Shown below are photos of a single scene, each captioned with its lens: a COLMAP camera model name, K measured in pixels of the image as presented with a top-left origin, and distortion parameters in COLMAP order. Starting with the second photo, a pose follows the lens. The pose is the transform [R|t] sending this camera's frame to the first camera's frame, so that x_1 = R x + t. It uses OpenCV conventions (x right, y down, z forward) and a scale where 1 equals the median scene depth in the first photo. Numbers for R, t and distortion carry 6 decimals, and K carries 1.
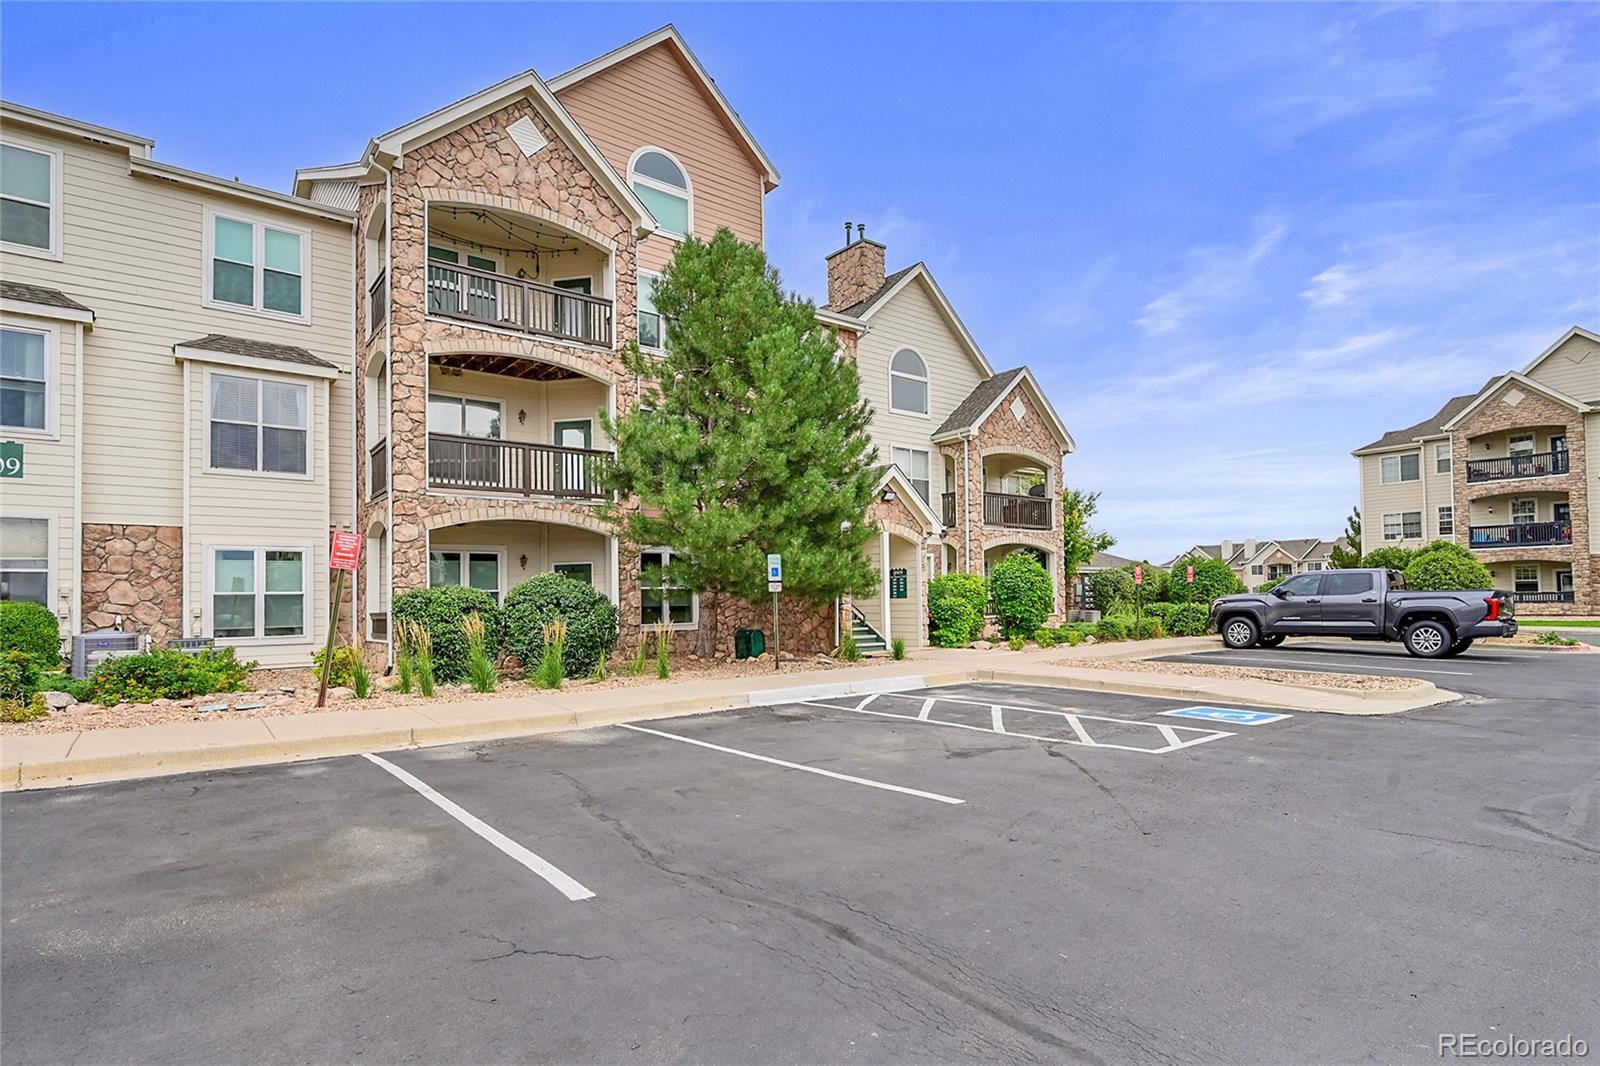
lens RADIAL K [[853.5, 0, 781.2], [0, 853.5, 567.2], [0, 0, 1]] dist [-0.001575, -0.000701]
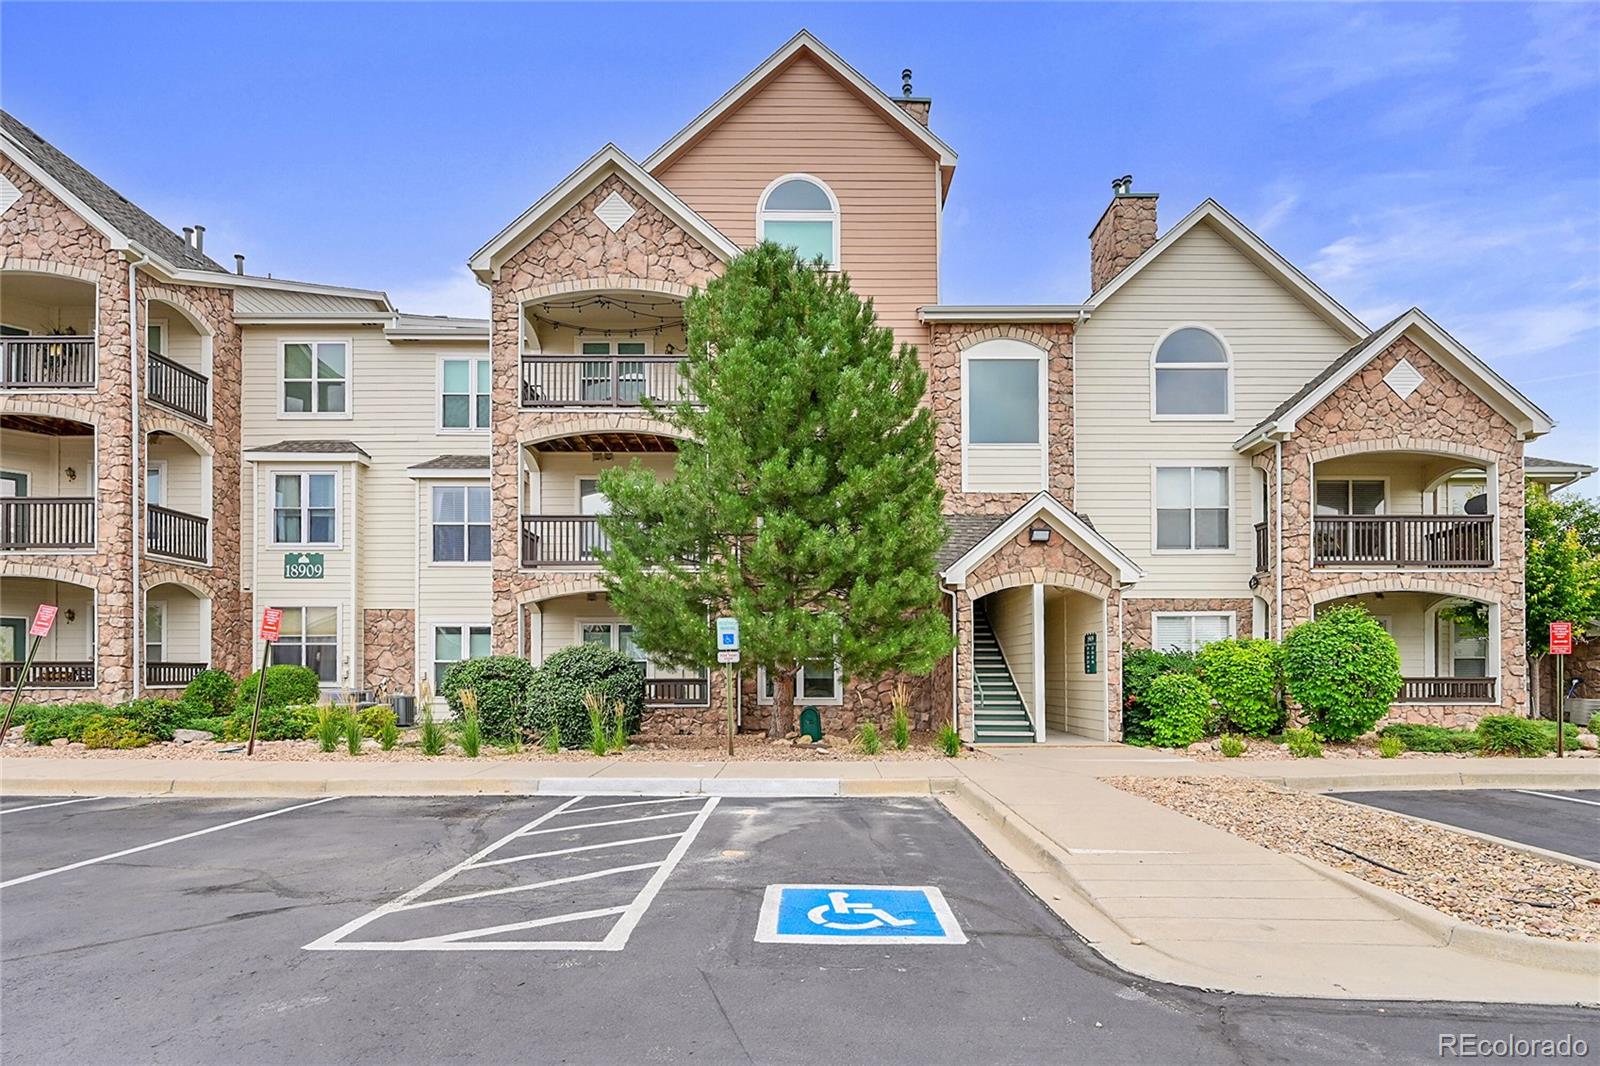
lens RADIAL K [[821.8, 0, 796.7], [0, 821.8, 659.7], [0, 0, 1]] dist [-0.001053, -0.001254]
pose [[0.776574, 0.003938, -0.630014, 0.477795], [0.010885, 0.999747, 0.019666, 0.009536], [0.629932, -0.022130, 0.776335, 0.361145]]
